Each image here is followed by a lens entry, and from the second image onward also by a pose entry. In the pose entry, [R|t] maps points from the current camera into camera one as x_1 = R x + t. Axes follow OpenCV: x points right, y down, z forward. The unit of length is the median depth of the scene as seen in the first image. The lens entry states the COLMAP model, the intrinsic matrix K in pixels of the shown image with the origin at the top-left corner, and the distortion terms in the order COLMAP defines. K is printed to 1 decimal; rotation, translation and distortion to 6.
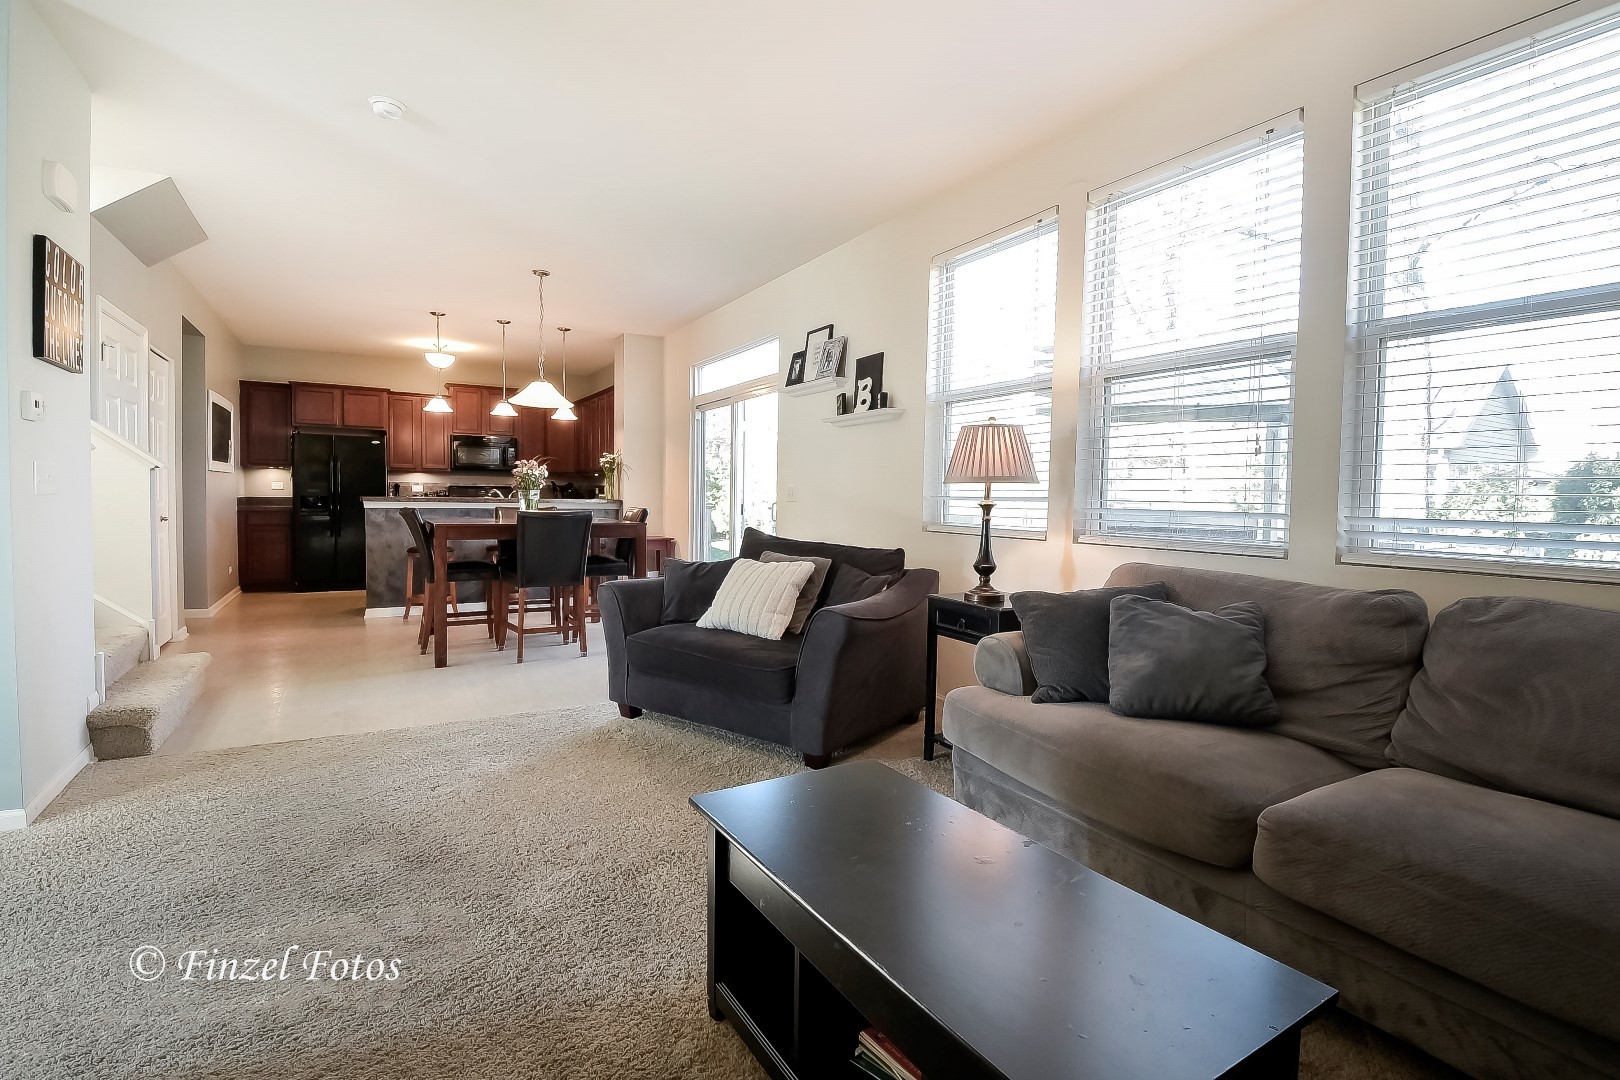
lens RADIAL K [[727.0, 0, 810.0], [0, 727.0, 540.0], [0, 0, 1]] dist [-0.021794, -0.000513]
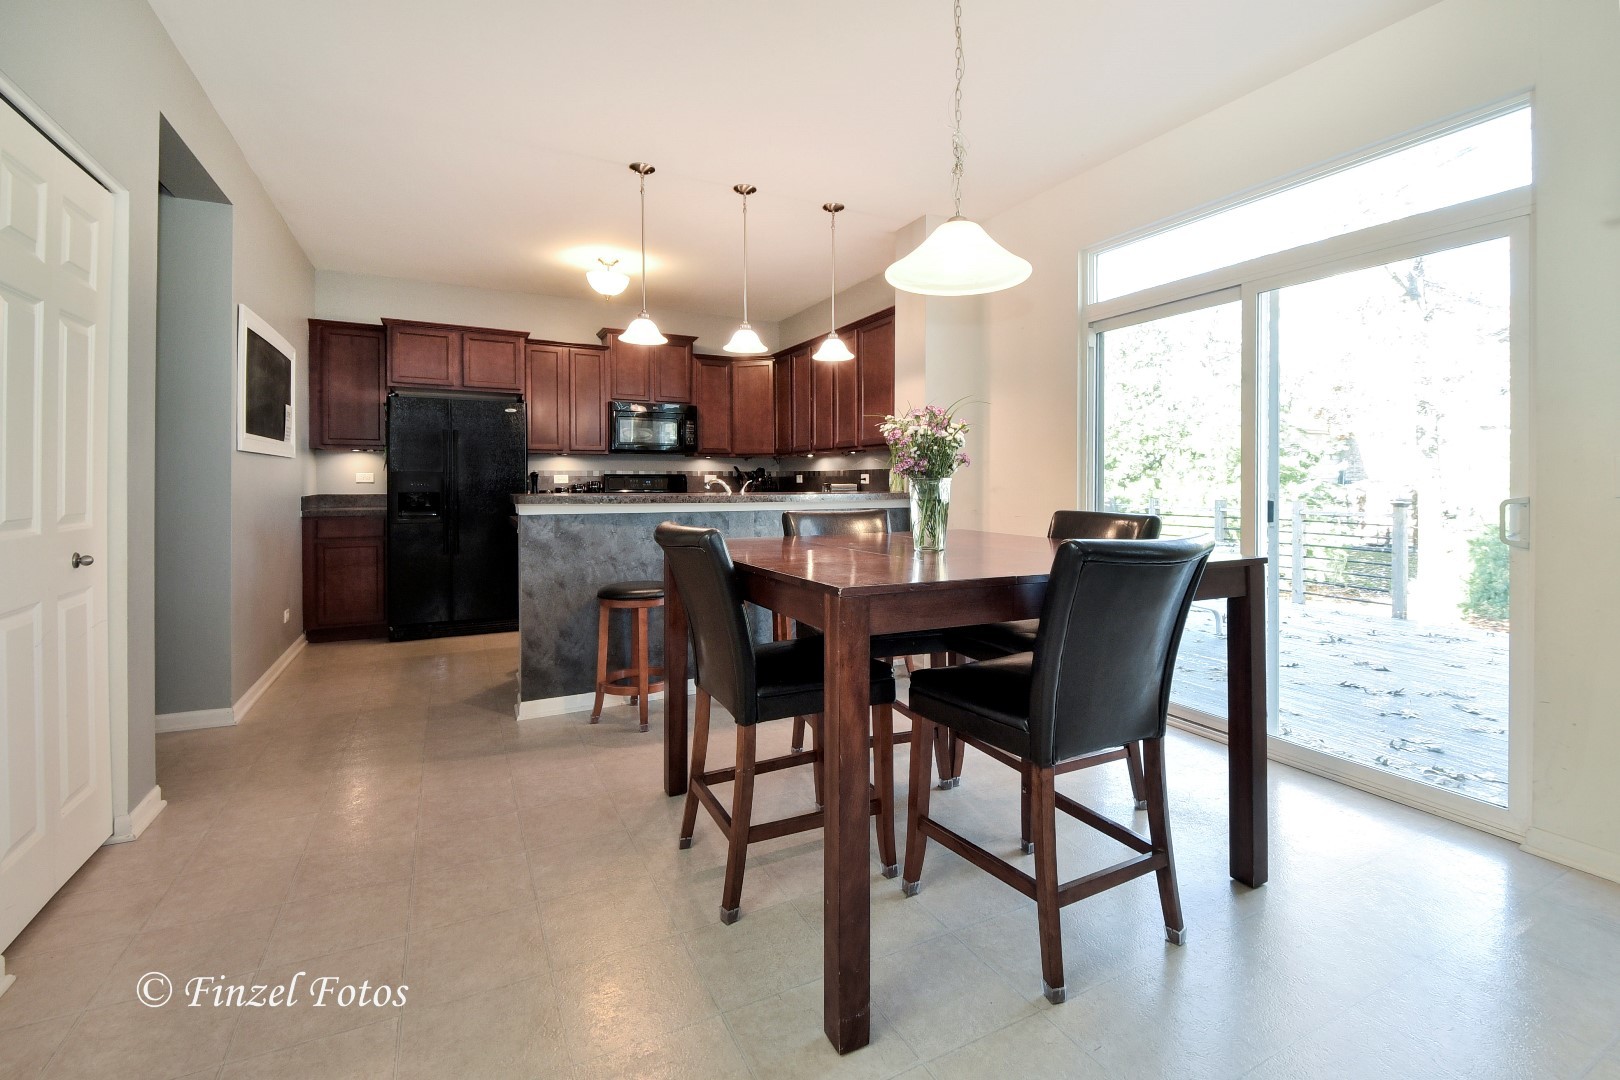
lens RADIAL K [[697.1, 0, 807.8], [0, 697.1, 498.1], [0, 0, 1]] dist [0.032190, 0.000004]
pose [[0.996594, -0.013491, -0.081351, -0.288819], [0.010436, 0.999229, -0.037859, -0.028399], [0.081799, 0.036881, 0.995966, 0.395665]]
